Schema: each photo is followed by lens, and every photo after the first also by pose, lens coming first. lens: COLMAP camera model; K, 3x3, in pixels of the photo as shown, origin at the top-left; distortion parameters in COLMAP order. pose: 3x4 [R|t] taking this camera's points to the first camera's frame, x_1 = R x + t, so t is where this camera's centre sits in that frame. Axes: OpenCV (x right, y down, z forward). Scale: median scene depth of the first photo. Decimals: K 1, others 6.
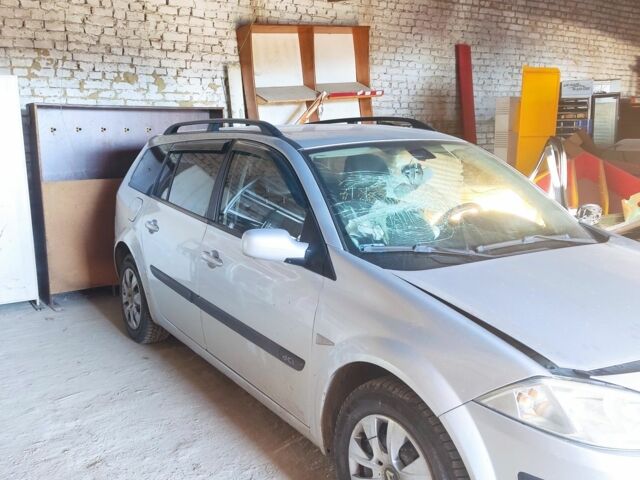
lens RADIAL K [[652.5, 0, 322.2], [0, 652.5, 241.6], [0, 0, 1]] dist [0.054784, 0.000000]
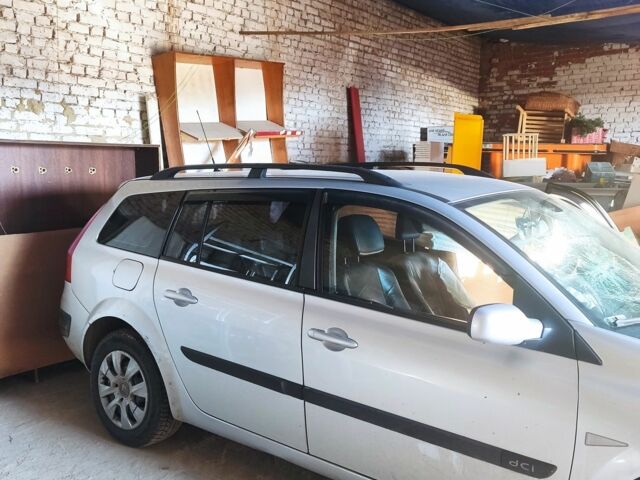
lens RADIAL K [[652.5, 0, 319.8], [0, 652.5, 235.3], [0, 0, 1]] dist [0.054784, 0.000000]
pose [[0.942243, -0.022369, 0.334183, -0.216156], [0.043449, 0.997500, -0.055737, -0.027551], [-0.332101, 0.067038, 0.940859, 0.119681]]
